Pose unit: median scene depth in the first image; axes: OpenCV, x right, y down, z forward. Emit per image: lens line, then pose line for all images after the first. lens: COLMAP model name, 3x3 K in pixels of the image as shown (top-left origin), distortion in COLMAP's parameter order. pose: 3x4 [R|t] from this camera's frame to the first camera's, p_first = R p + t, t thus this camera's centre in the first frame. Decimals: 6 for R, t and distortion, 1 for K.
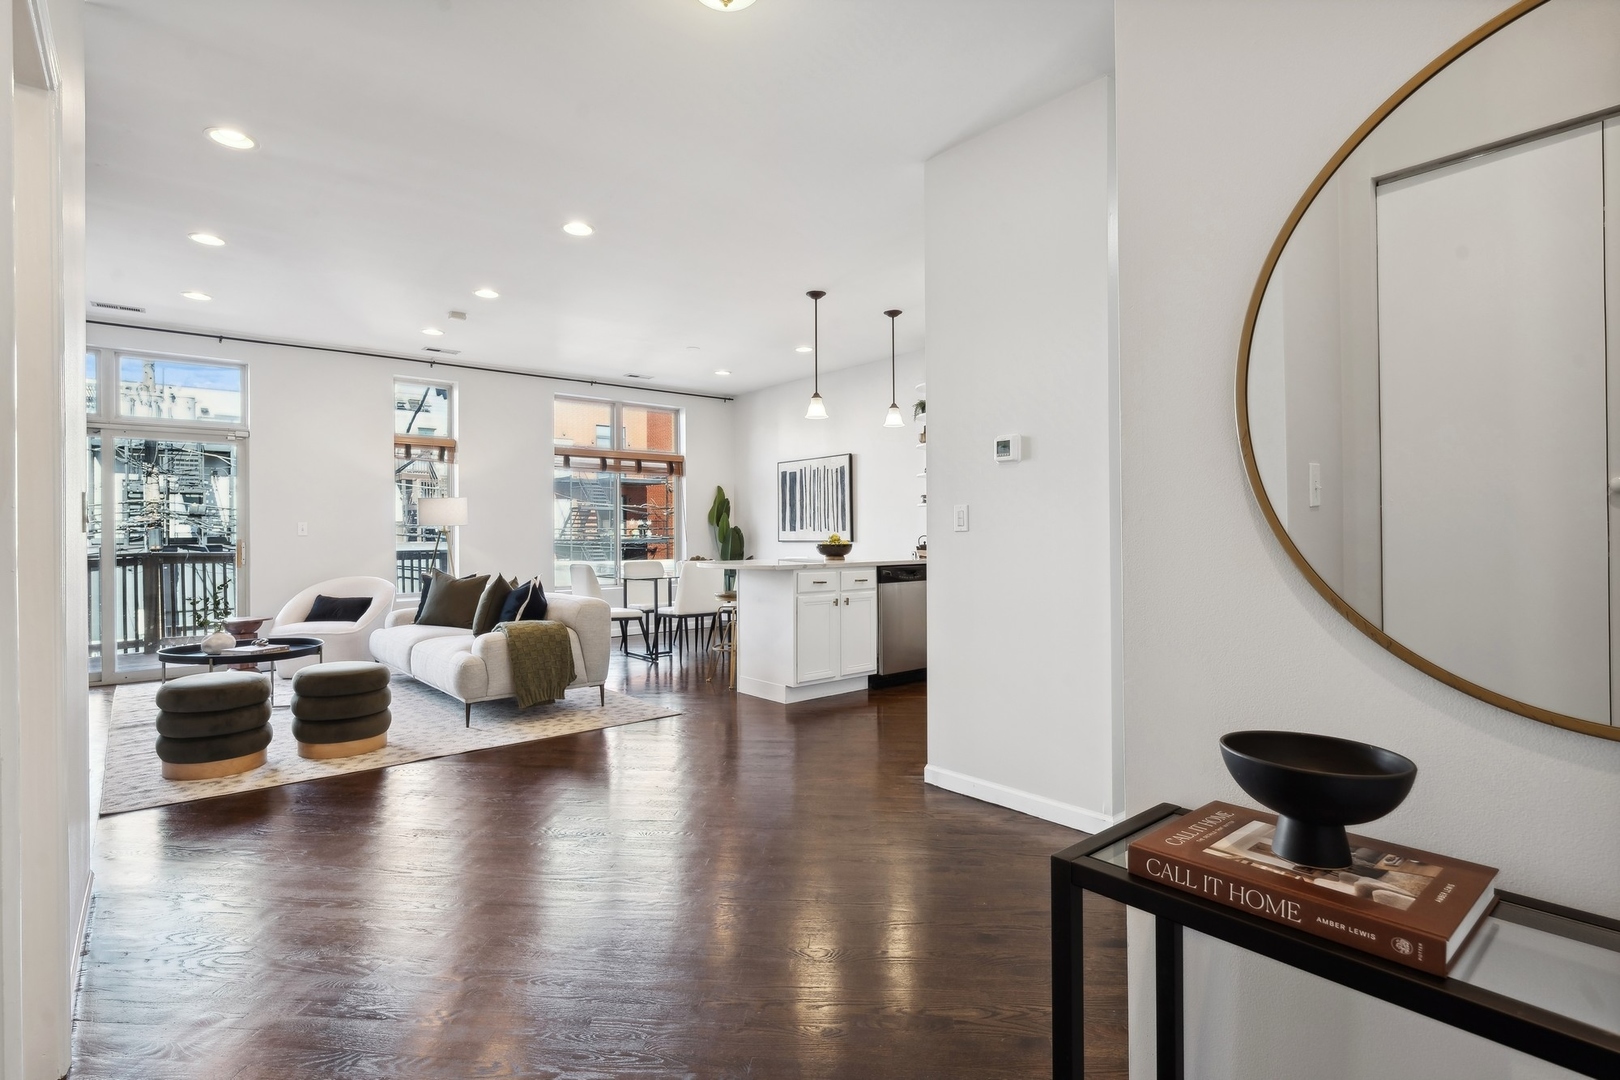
lens RADIAL K [[798.2, 0, 816.3], [0, 798.2, 530.7], [0, 0, 1]] dist [0.000738, 0.001389]
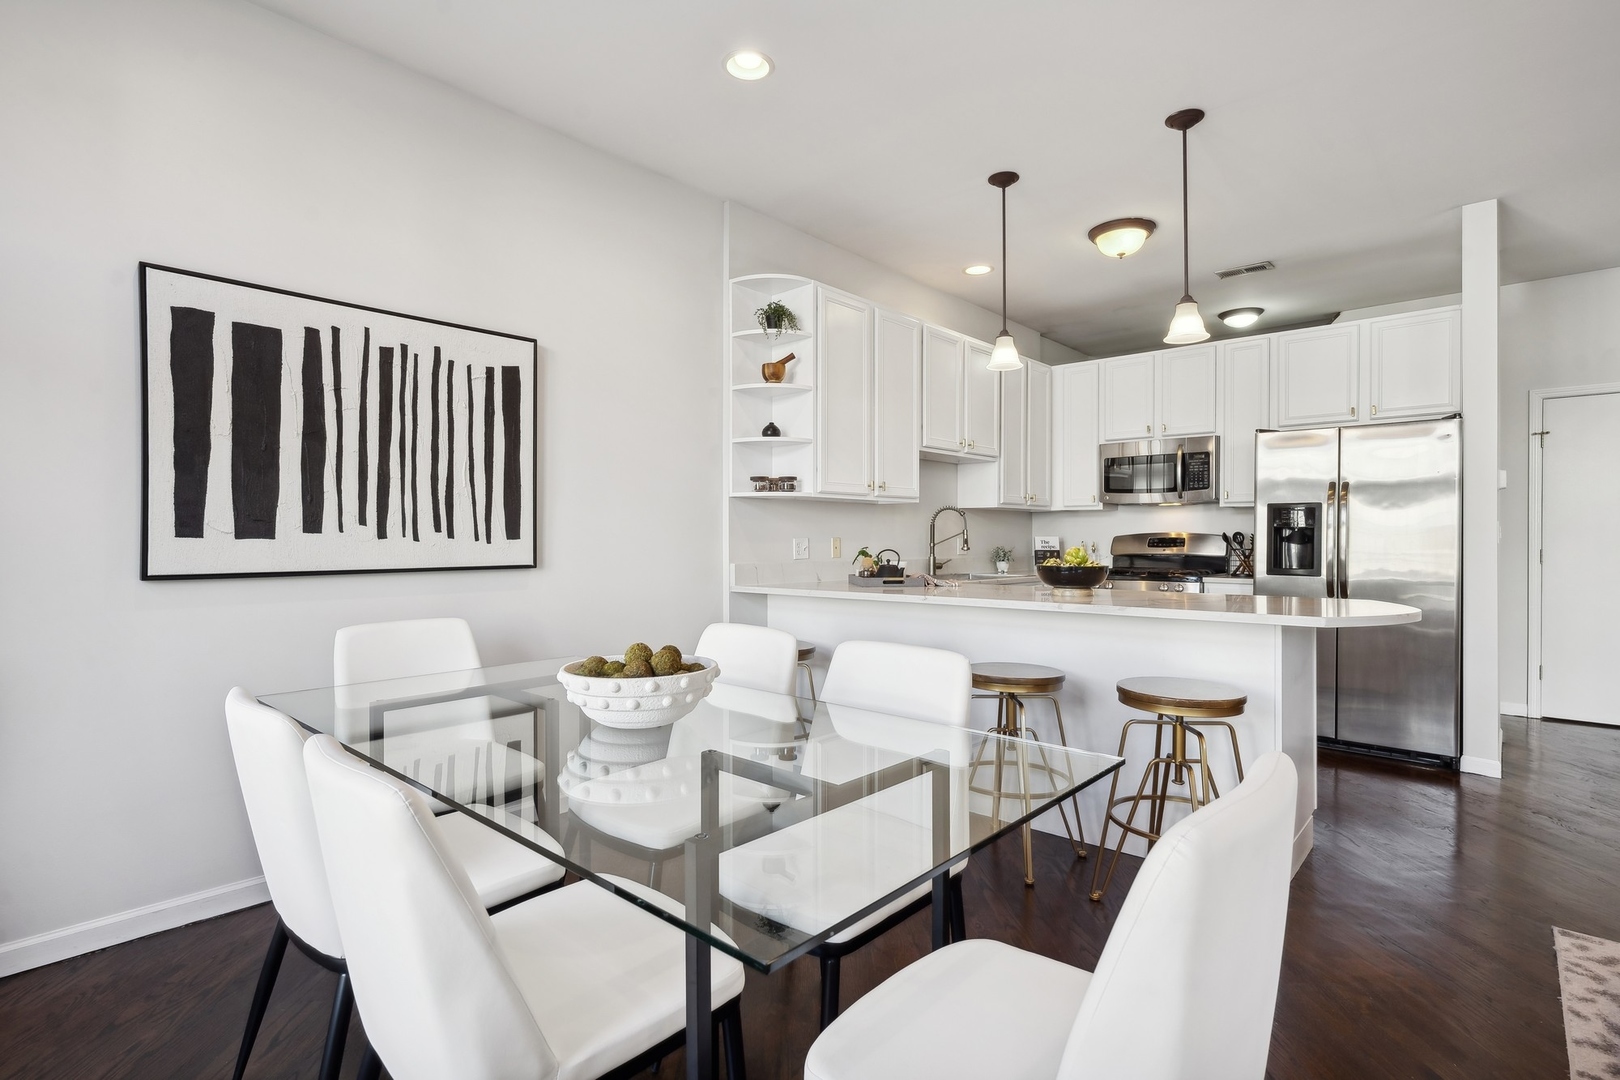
lens RADIAL K [[798.2, 0, 823.9], [0, 798.2, 539.5], [0, 0, 1]] dist [0.000738, 0.001389]
pose [[-0.140430, 0.003096, 0.990086, -0.358225], [-0.006552, 0.999970, -0.004056, 0.000665], [-0.990069, -0.007057, -0.140405, 0.907722]]
